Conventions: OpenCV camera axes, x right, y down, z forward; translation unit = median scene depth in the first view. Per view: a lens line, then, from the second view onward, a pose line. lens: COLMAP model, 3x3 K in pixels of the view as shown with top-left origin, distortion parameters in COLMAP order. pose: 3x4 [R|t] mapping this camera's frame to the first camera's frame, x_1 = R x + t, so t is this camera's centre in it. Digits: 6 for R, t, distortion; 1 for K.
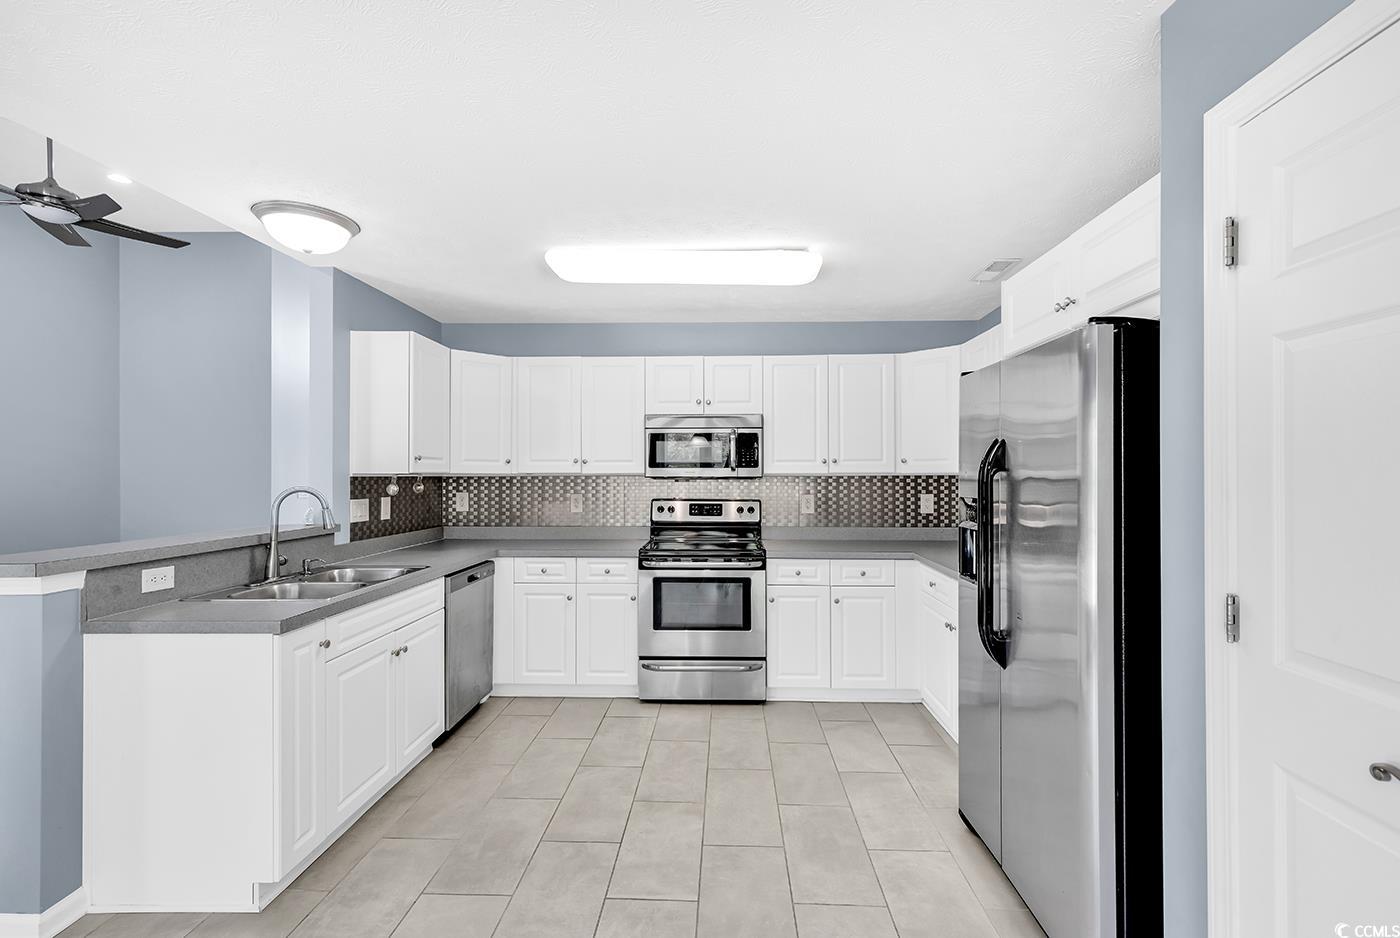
lens RADIAL K [[628.8, 0, 711.3], [0, 628.8, 473.5], [0, 0, 1]] dist [0.011832, -0.003376]
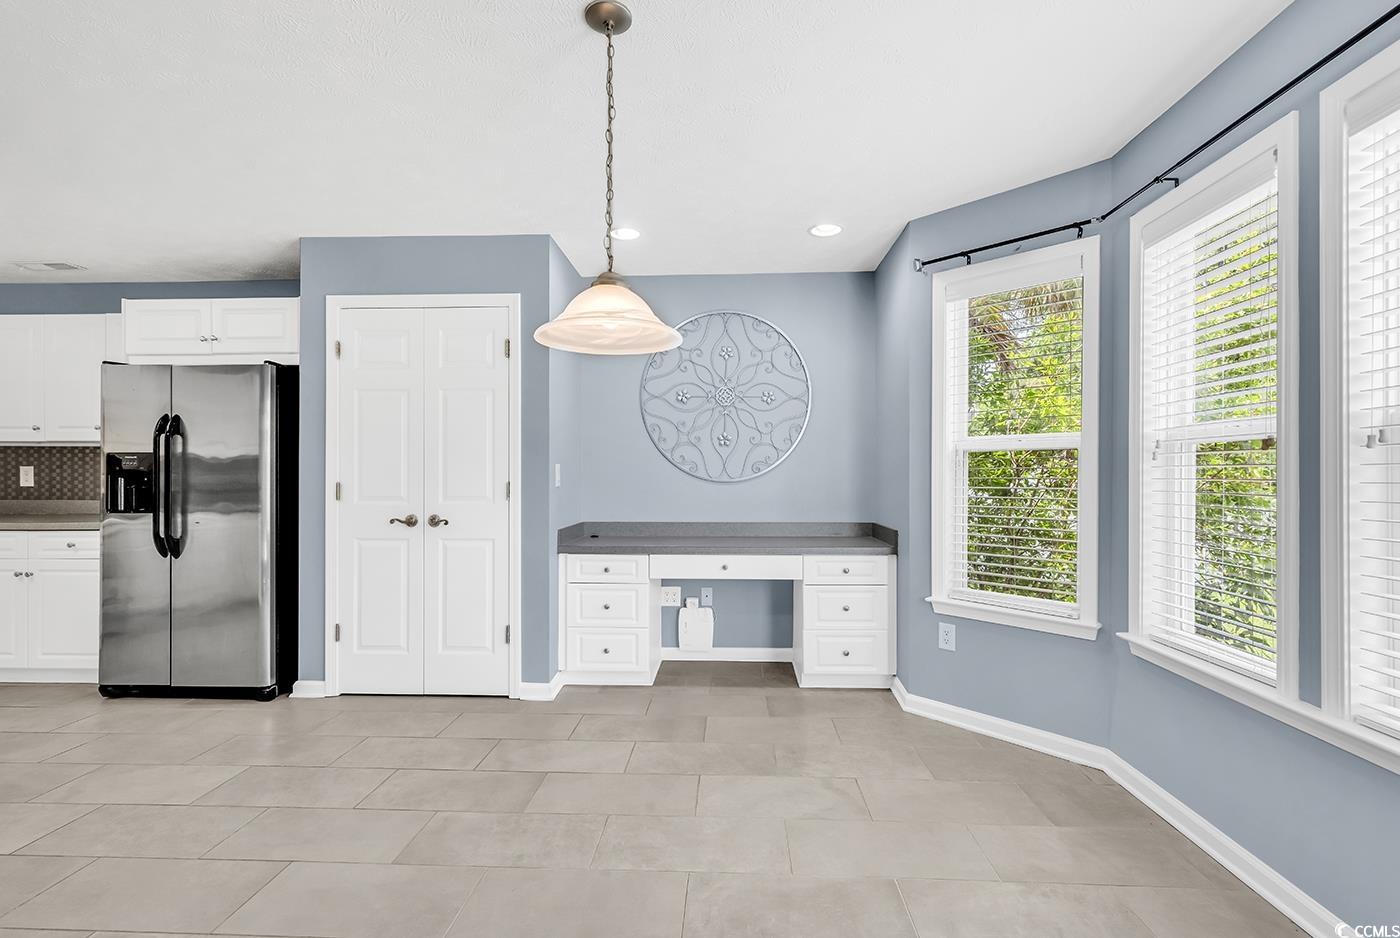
lens RADIAL K [[628.8, 0, 702.3], [0, 628.8, 474.5], [0, 0, 1]] dist [0.011832, -0.003376]
pose [[0.019876, -0.003095, 0.999798, -0.629314], [0.000027, 0.999995, 0.003095, 0.052501], [-0.999802, -0.000035, 0.019876, -0.206148]]
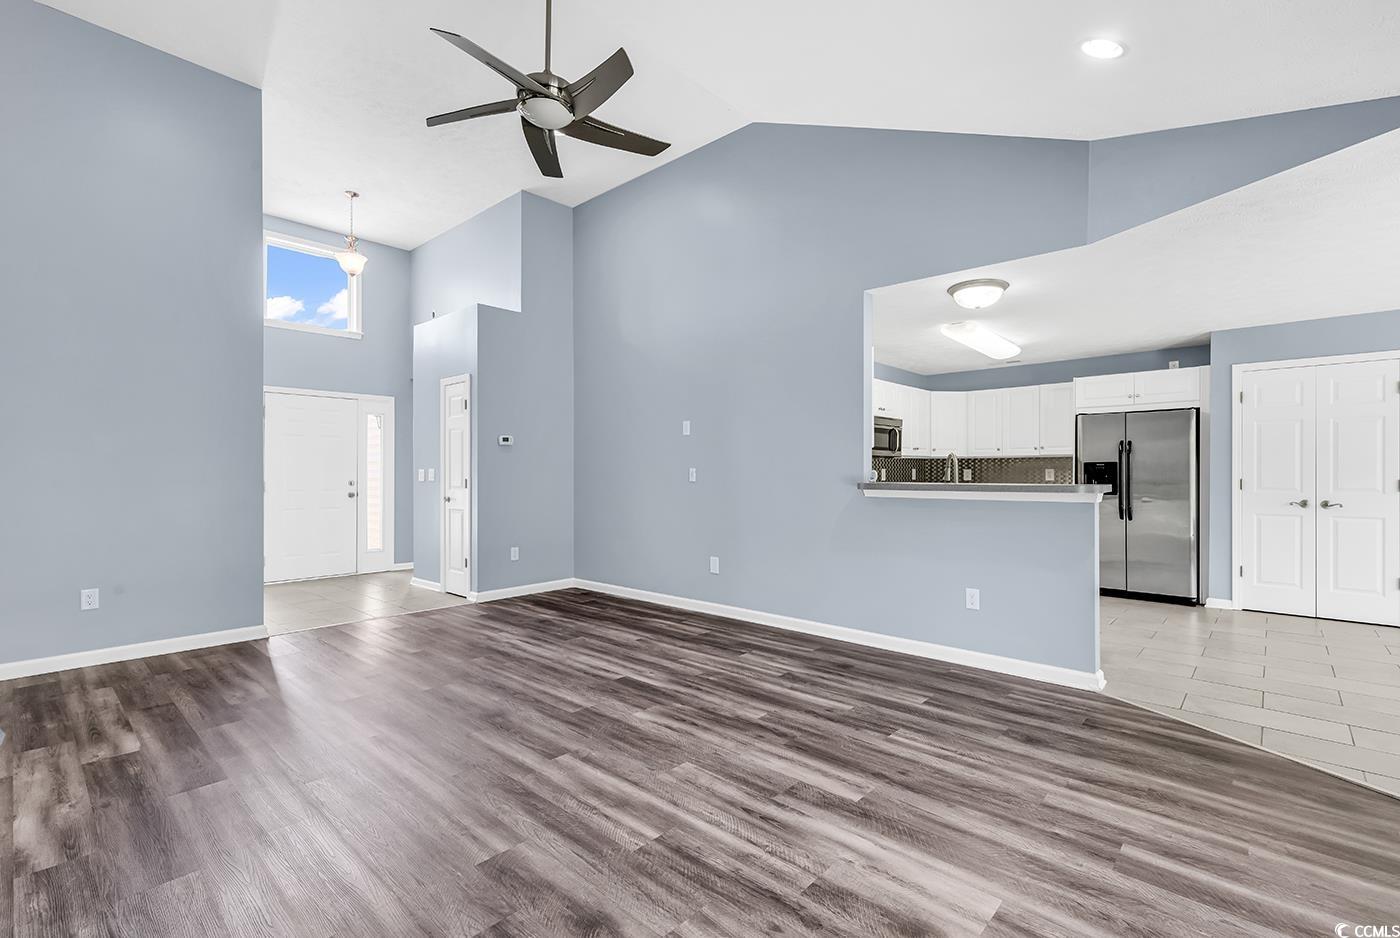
lens RADIAL K [[628.8, 0, 709.5], [0, 628.8, 472.0], [0, 0, 1]] dist [0.011832, -0.003376]
pose [[0.649898, 0.003127, 0.760015, -1.693008], [-0.001509, 0.999995, -0.002824, 0.056920], [-0.760020, 0.000688, 0.649899, 0.334943]]
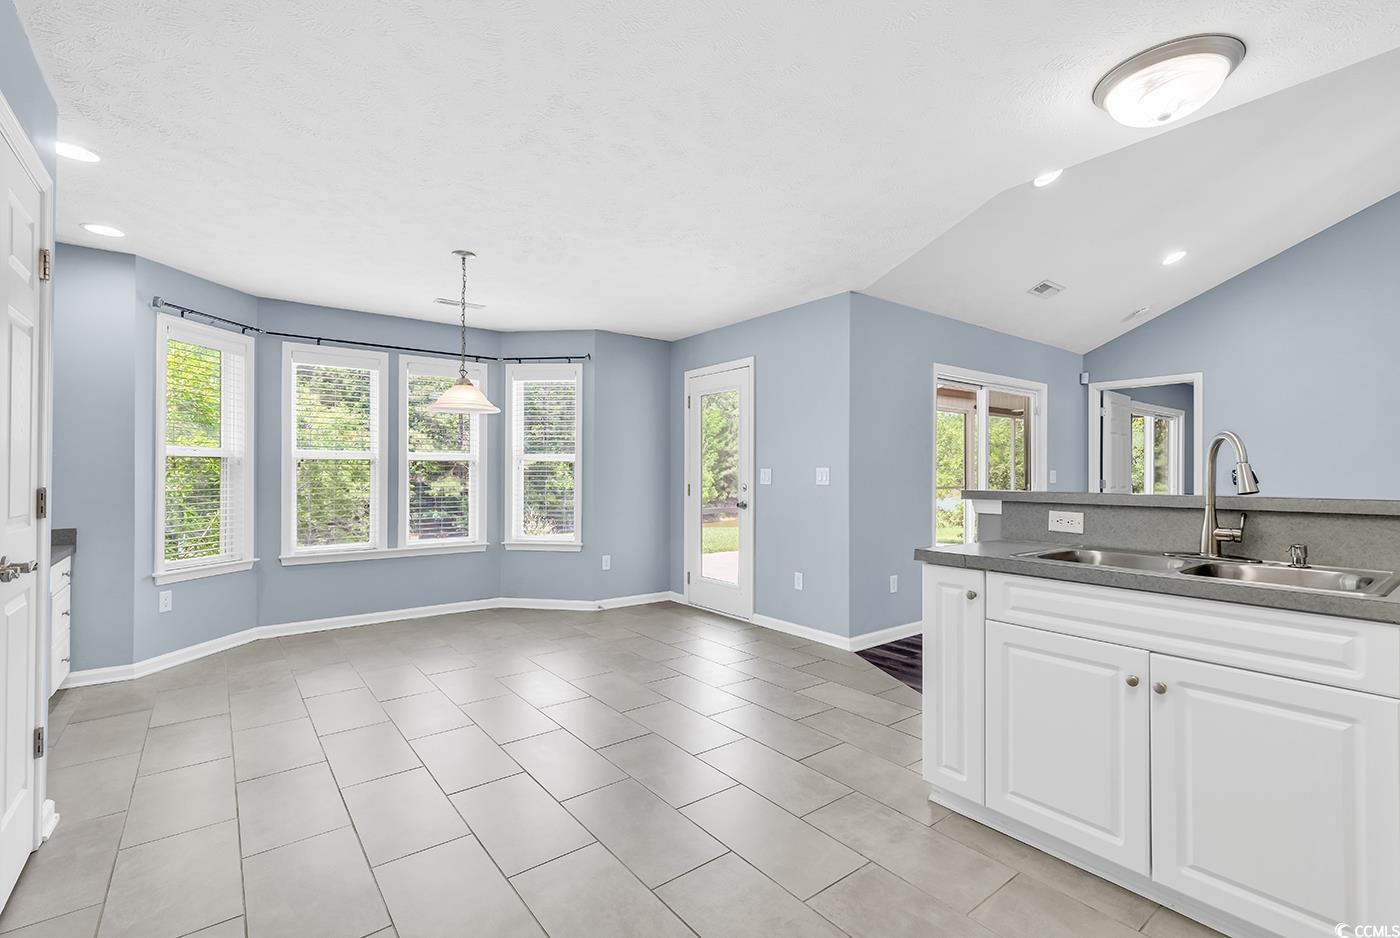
lens RADIAL K [[628.8, 0, 701.8], [0, 628.8, 469.9], [0, 0, 1]] dist [0.011832, -0.003376]
pose [[-0.777104, -0.005302, -0.629350, 0.188502], [-0.002731, 0.999984, -0.005051, 0.051600], [0.629366, -0.002207, -0.777106, 0.895407]]
